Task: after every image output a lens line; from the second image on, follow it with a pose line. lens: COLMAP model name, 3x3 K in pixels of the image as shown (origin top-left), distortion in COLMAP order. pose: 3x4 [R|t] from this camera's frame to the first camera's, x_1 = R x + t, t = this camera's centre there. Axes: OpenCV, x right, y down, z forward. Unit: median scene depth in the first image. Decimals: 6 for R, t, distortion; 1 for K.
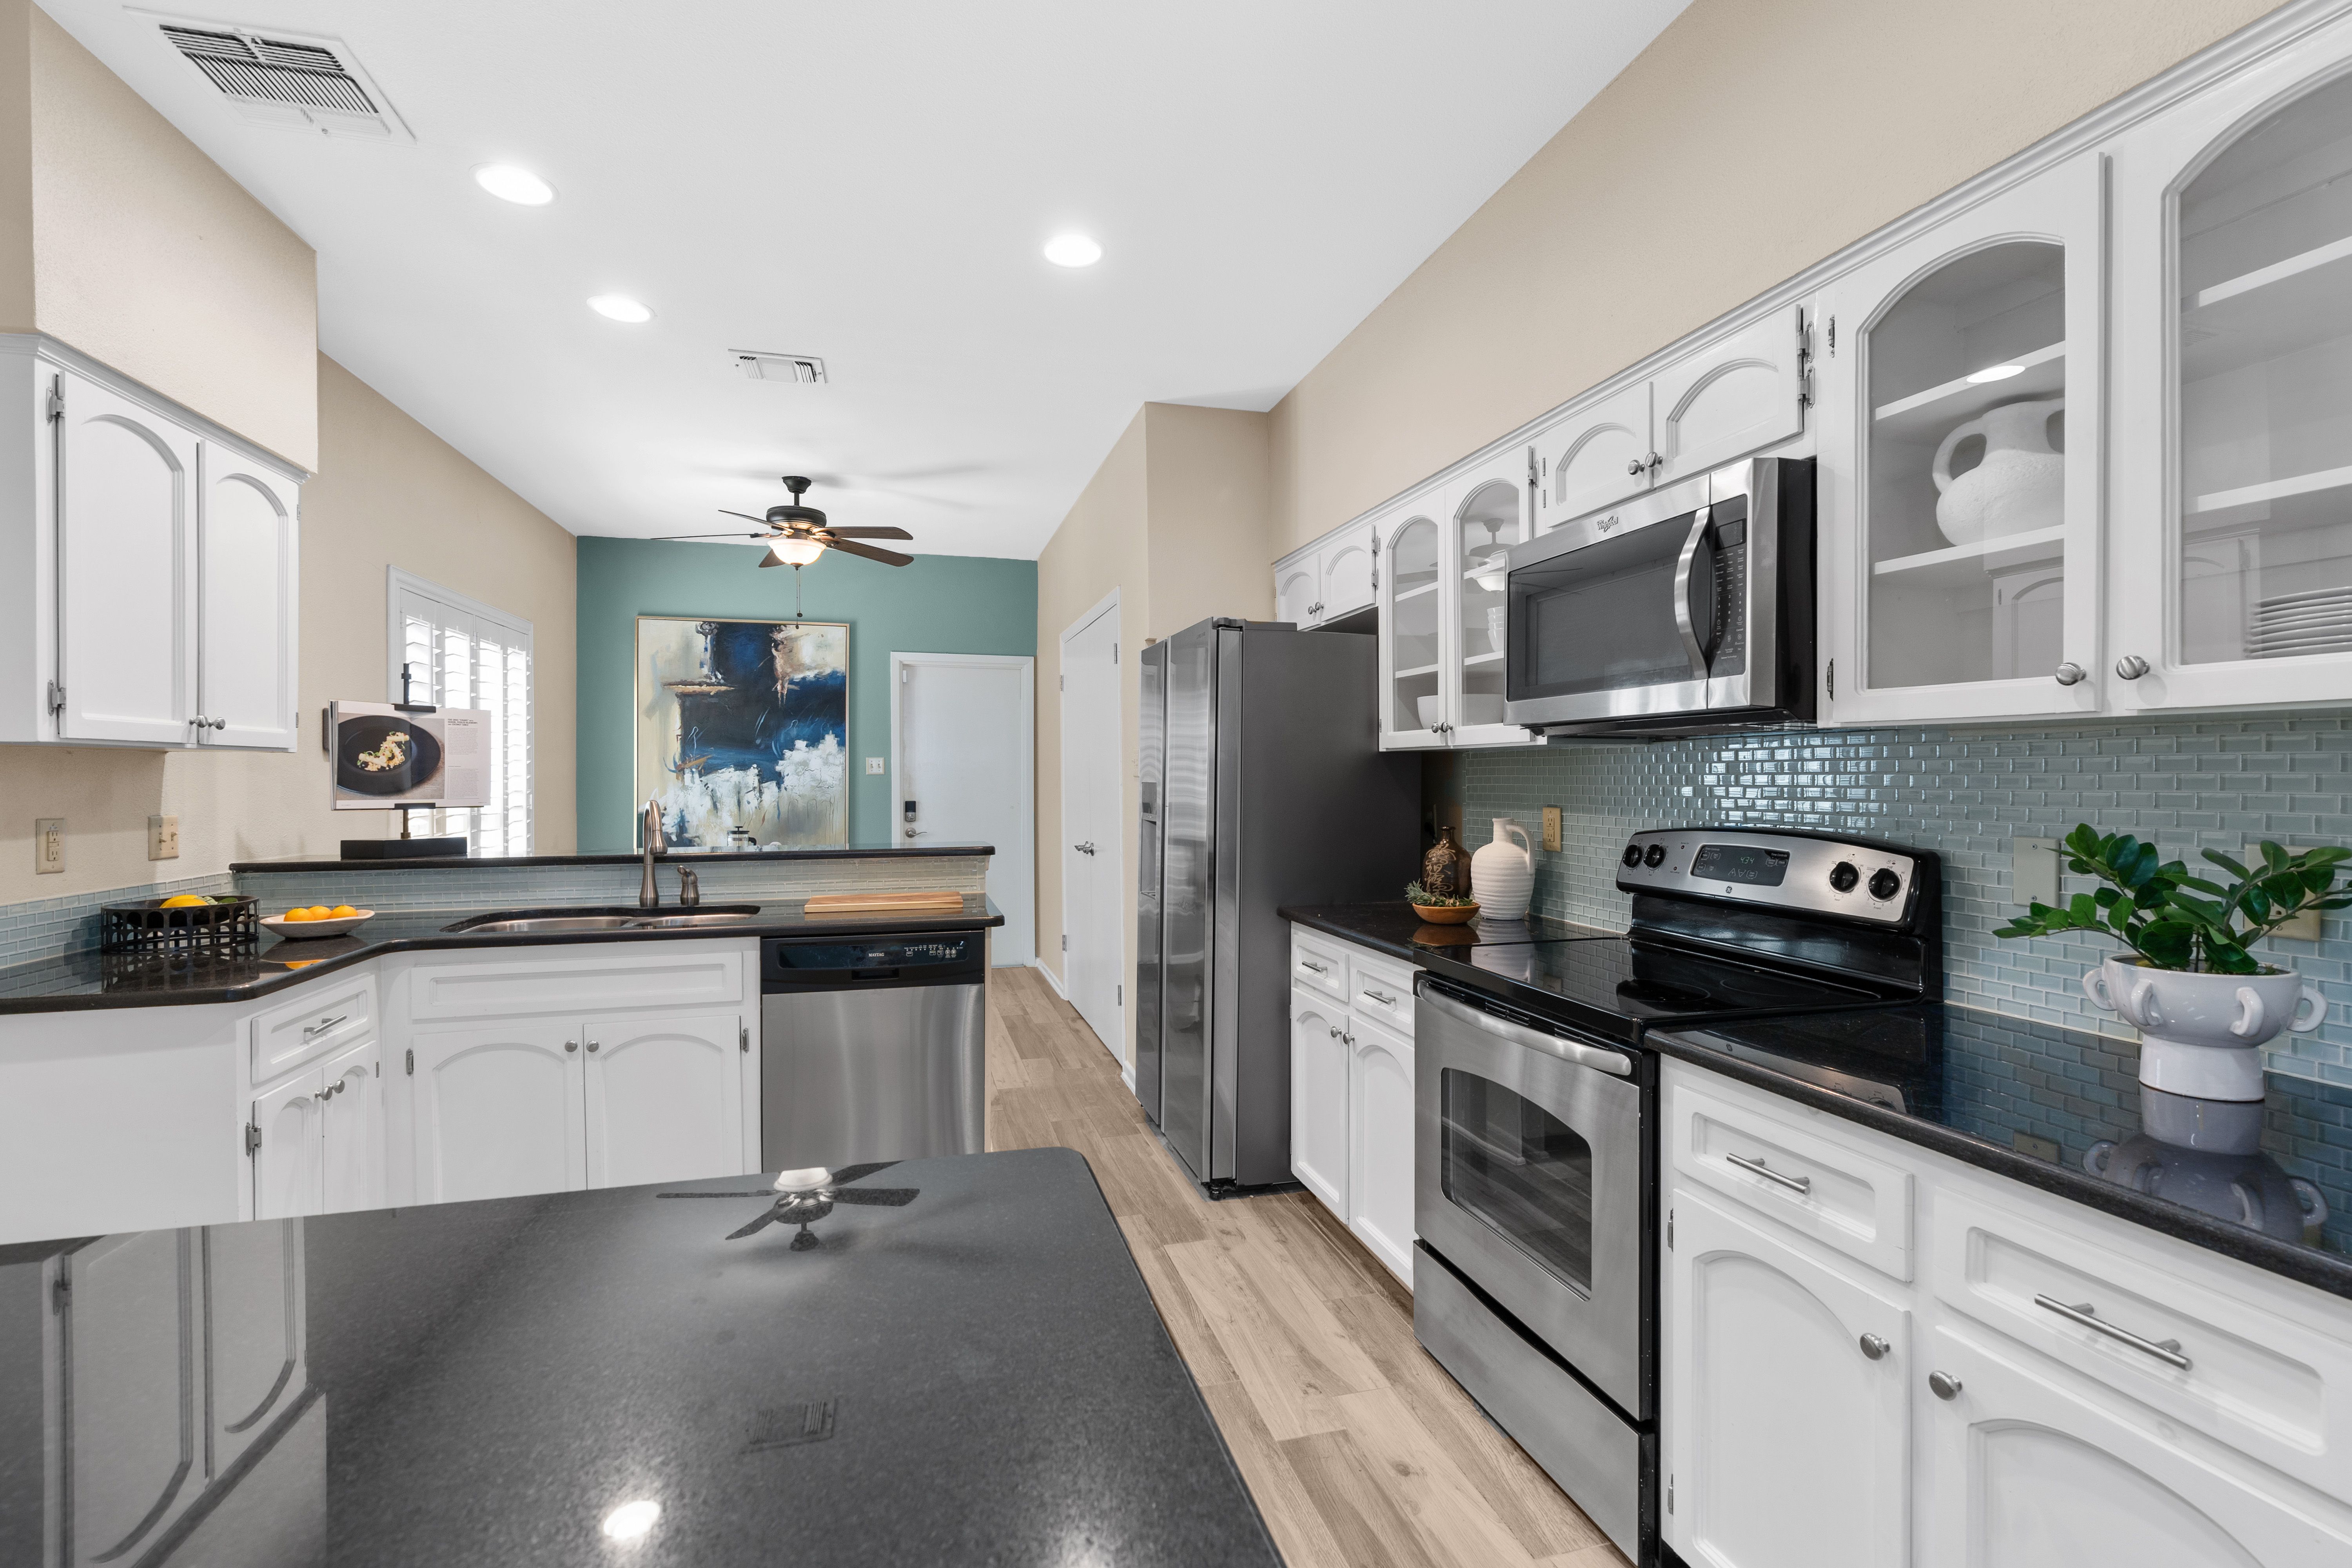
lens RADIAL K [[1068.0, 0, 1173.7], [0, 1068.0, 779.1], [0, 0, 1]] dist [-0.008713, 0.004305]
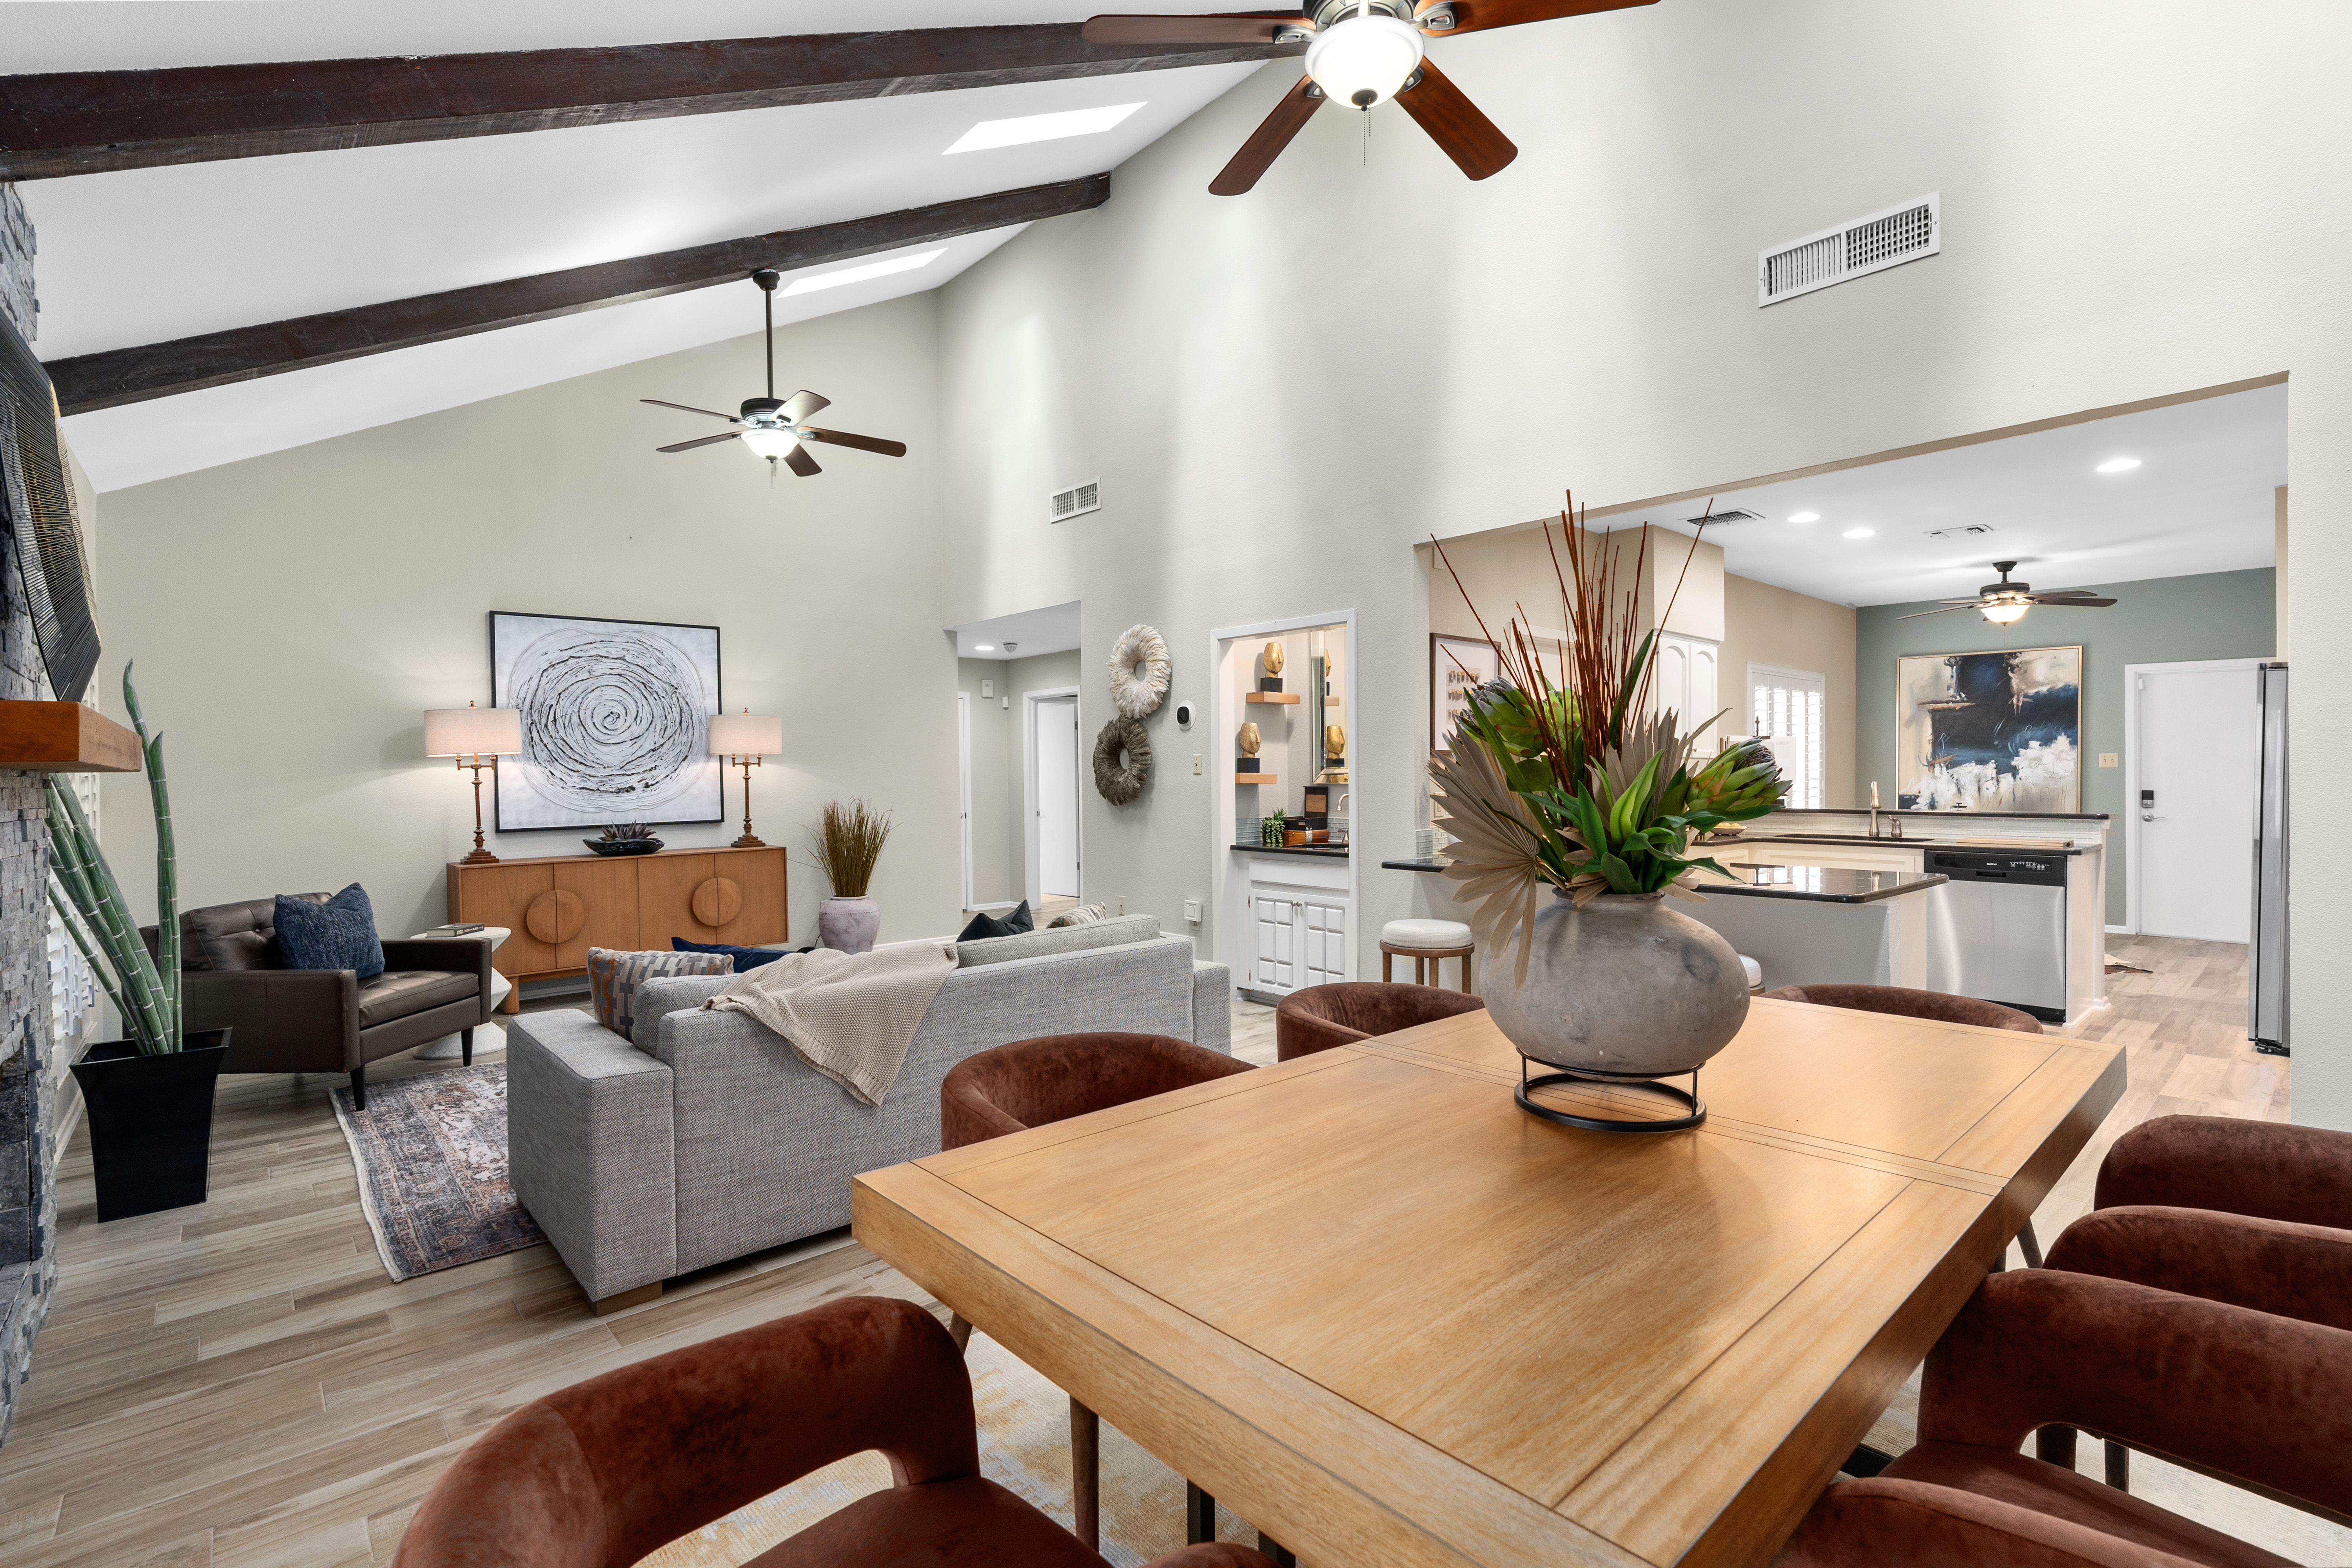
lens RADIAL K [[1068.0, 0, 1179.4], [0, 1068.0, 777.4], [0, 0, 1]] dist [-0.008713, 0.004305]
pose [[0.450224, 0.006585, -0.892891, 0.741693], [-0.001619, 0.999977, 0.006559, 0.001689], [0.892914, -0.001508, 0.450225, -1.111776]]
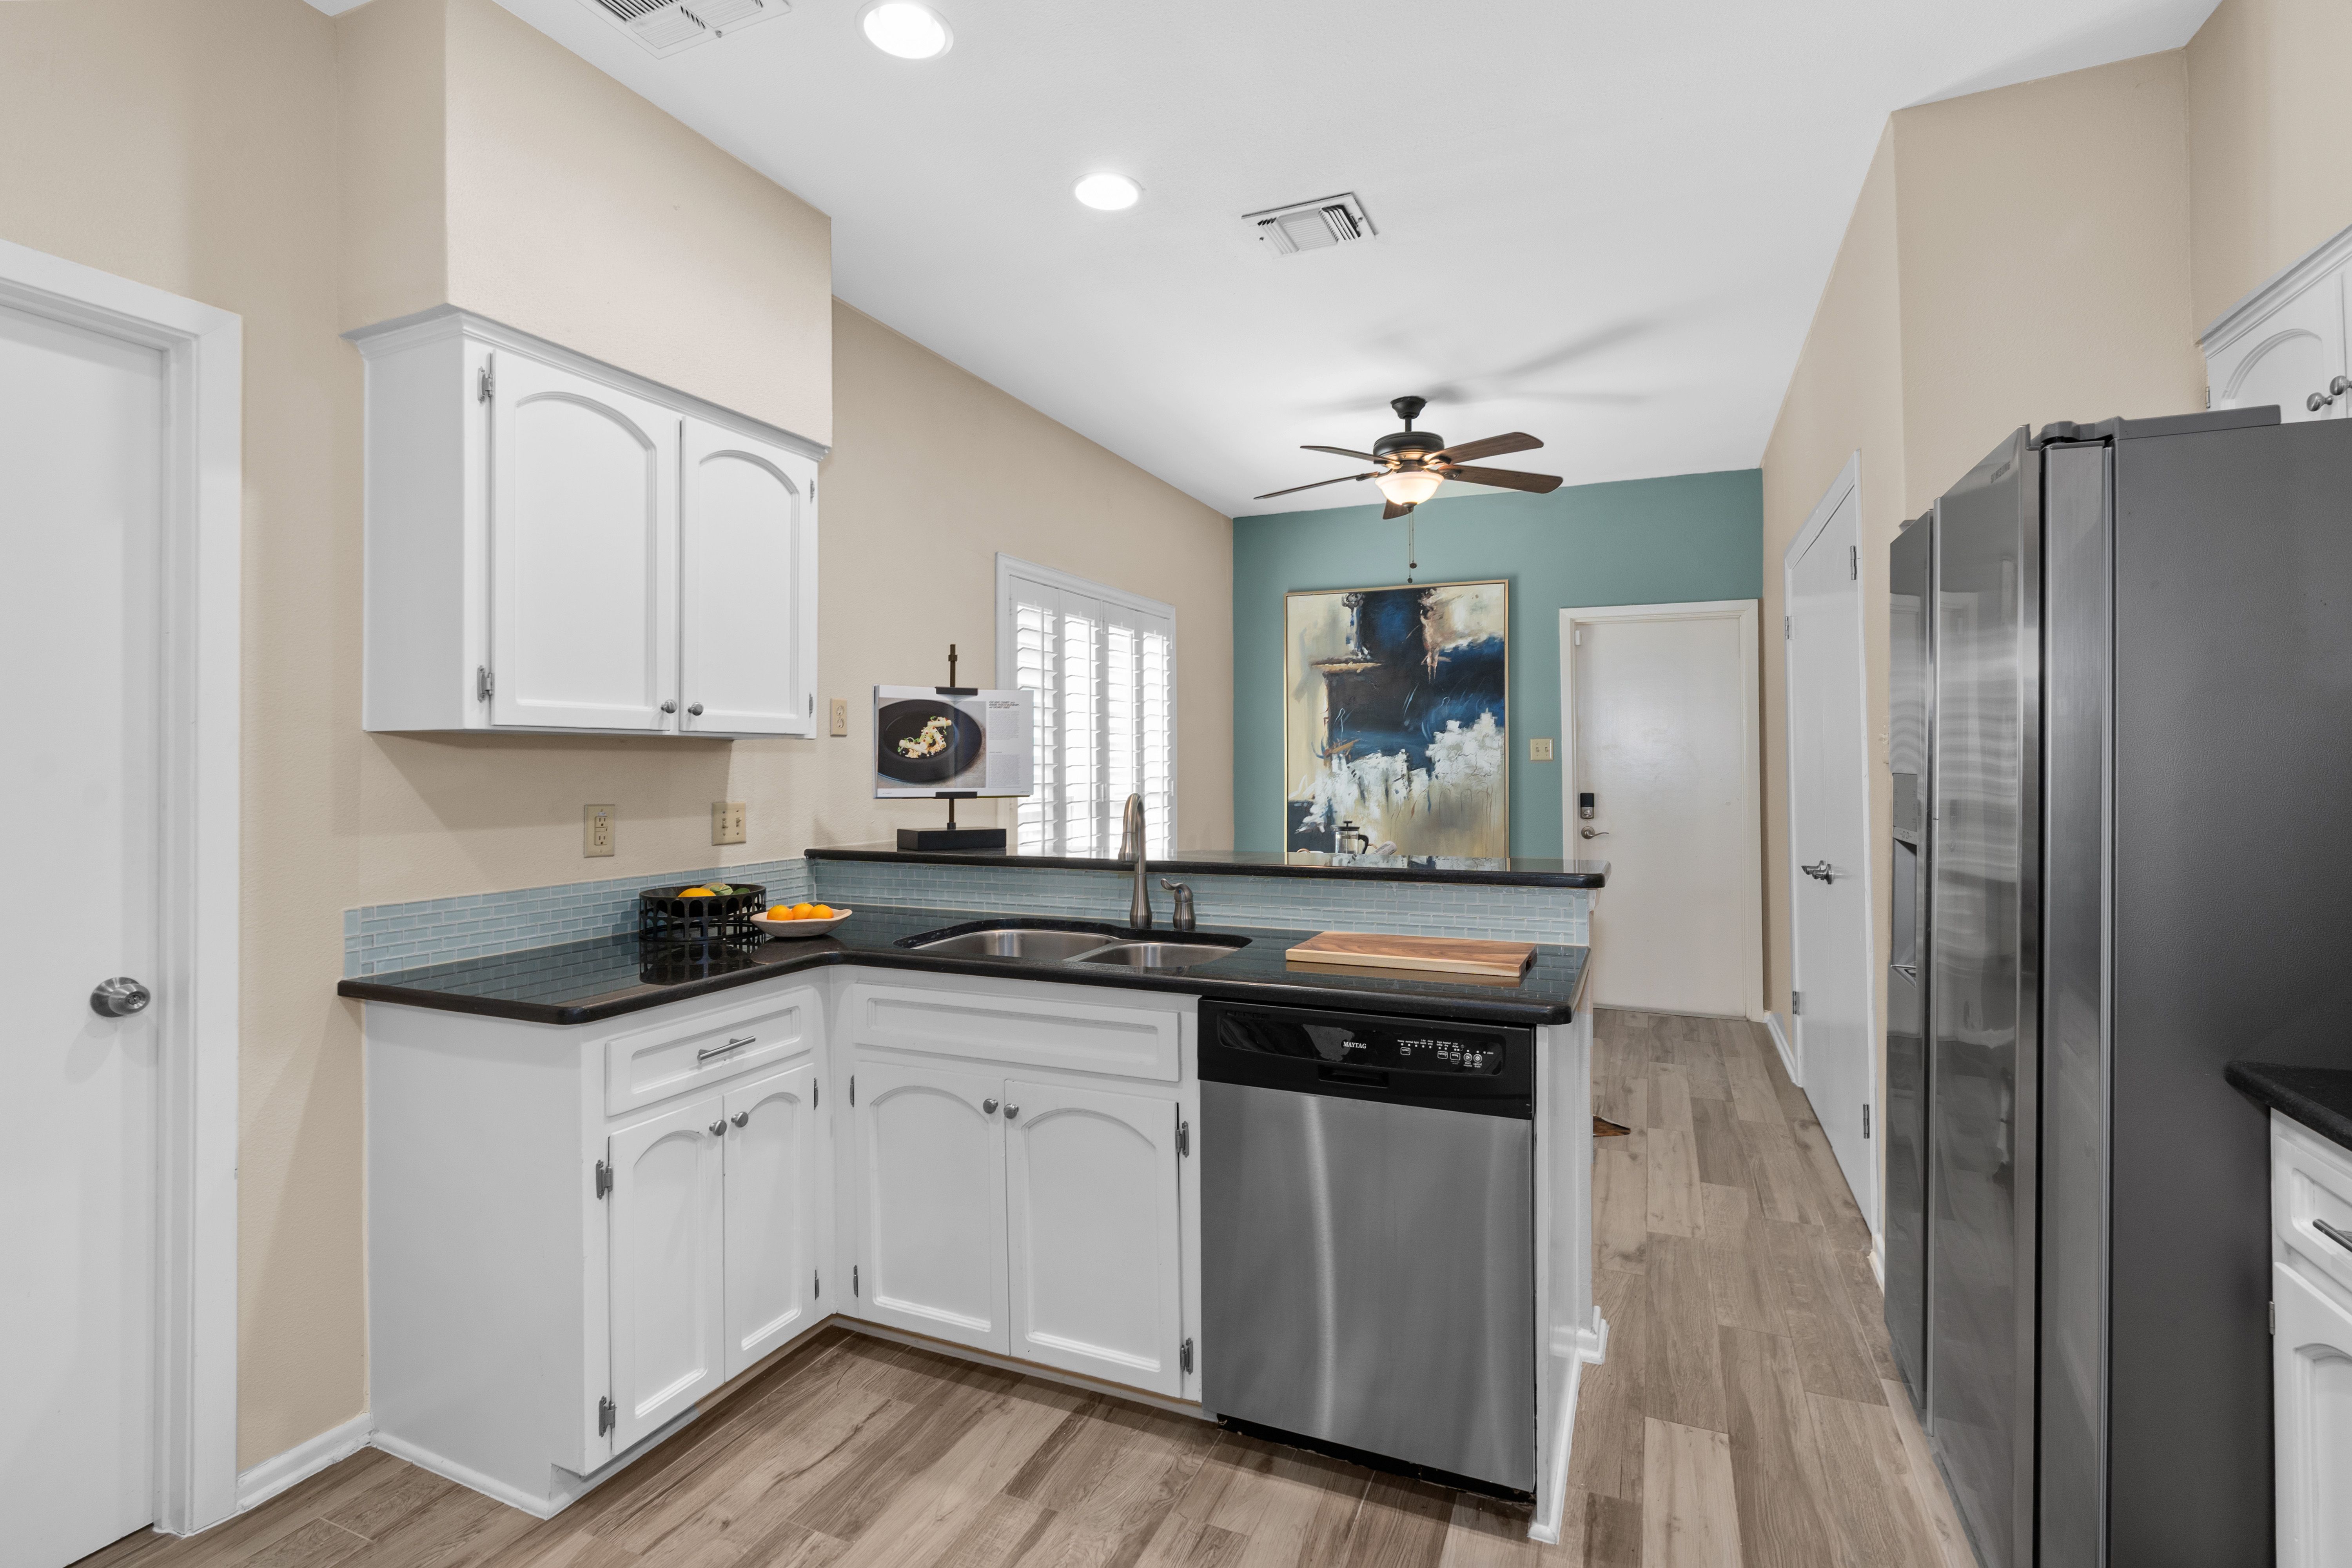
lens RADIAL K [[1068.0, 0, 1187.9], [0, 1068.0, 750.0], [0, 0, 1]] dist [-0.008713, 0.004305]
pose [[0.783467, -0.008337, -0.621378, 0.038797], [0.000052, 0.999911, -0.013351, -0.002014], [0.621434, 0.010428, 0.783397, 0.433186]]
